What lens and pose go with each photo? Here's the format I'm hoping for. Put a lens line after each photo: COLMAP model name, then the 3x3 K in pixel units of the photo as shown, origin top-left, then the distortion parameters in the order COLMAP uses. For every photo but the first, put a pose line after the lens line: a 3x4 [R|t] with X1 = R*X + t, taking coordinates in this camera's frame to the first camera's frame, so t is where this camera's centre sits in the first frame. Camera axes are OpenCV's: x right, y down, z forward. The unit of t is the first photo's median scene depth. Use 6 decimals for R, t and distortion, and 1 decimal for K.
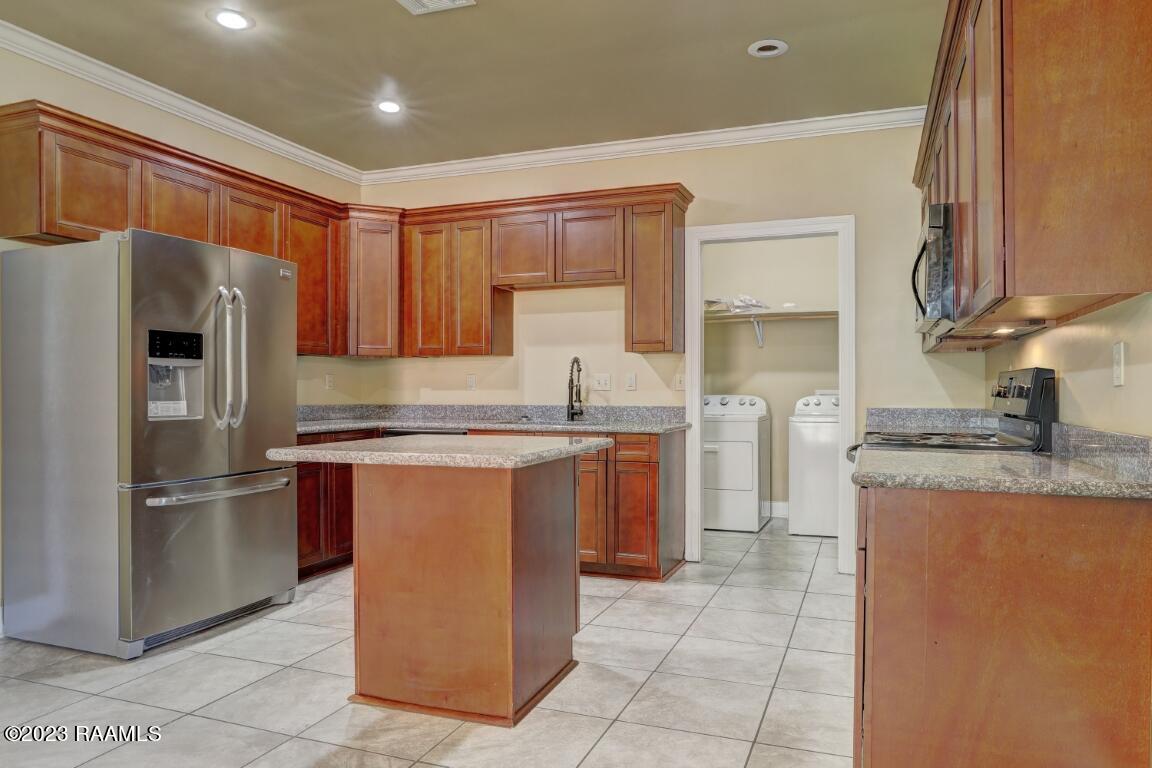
lens RADIAL K [[754.6, 0, 574.2], [0, 754.6, 391.9], [0, 0, 1]] dist [-0.027330, 0.009570]
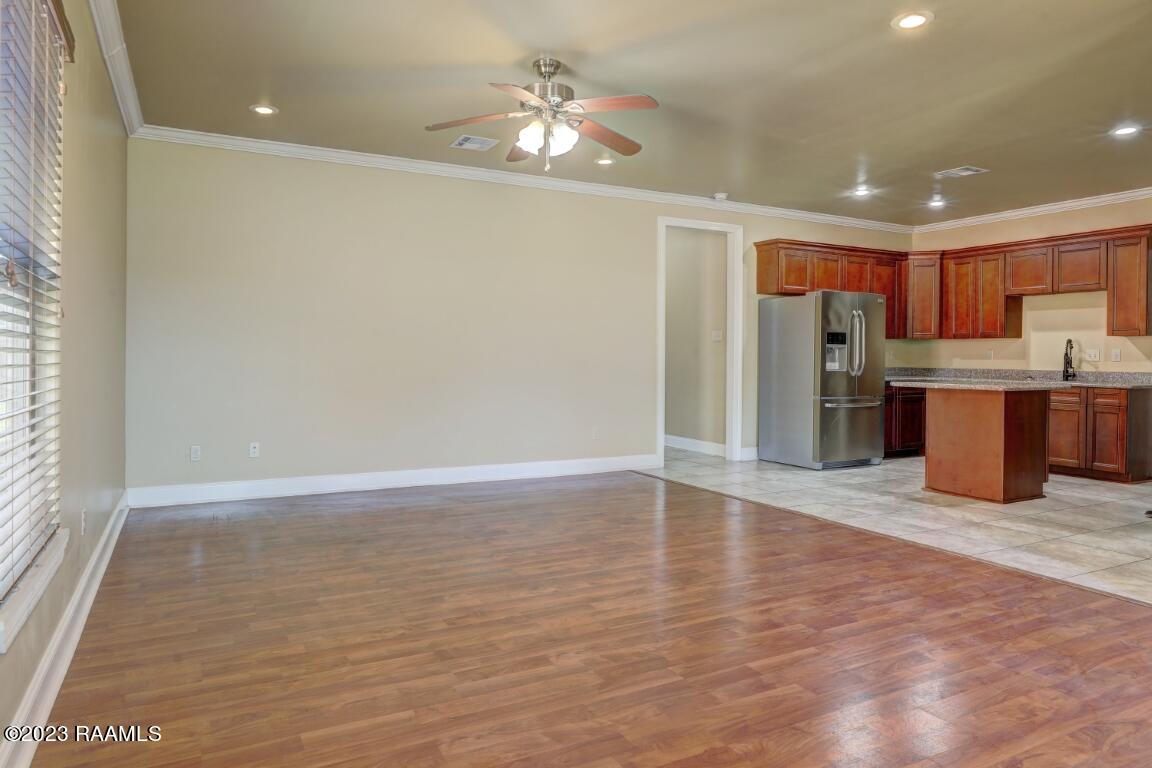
lens RADIAL K [[693.1, 0, 535.6], [0, 693.1, 356.9], [0, 0, 1]] dist [-0.008367, -0.001673]
pose [[0.745404, 0.010652, -0.666528, 0.138482], [-0.013180, 0.999912, 0.001241, 0.003073], [0.666483, 0.007860, 0.745479, -0.836342]]
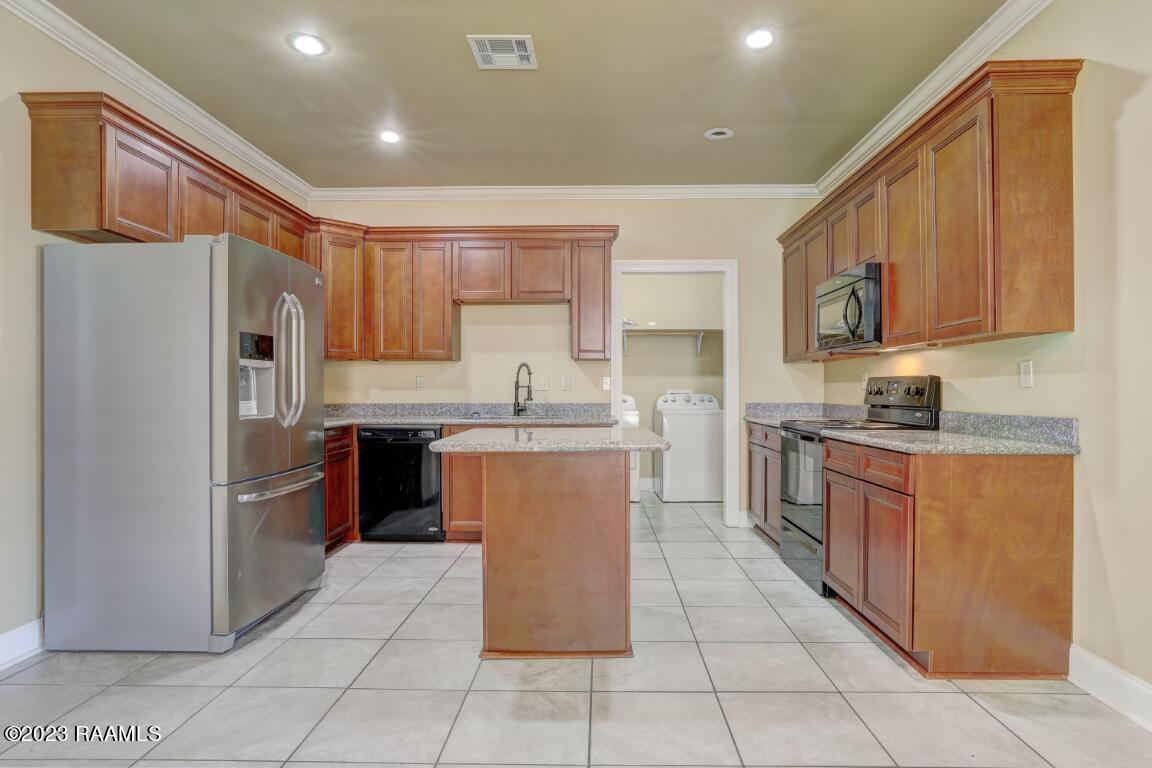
lens RADIAL K [[649.5, 0, 578.5], [0, 649.5, 389.8], [0, 0, 1]] dist [-0.025900, 0.006090]
pose [[0.942396, -0.000388, 0.334499, -0.283755], [0.001401, 0.999995, -0.002787, -0.000081], [-0.334496, 0.003095, 0.942392, 0.002084]]
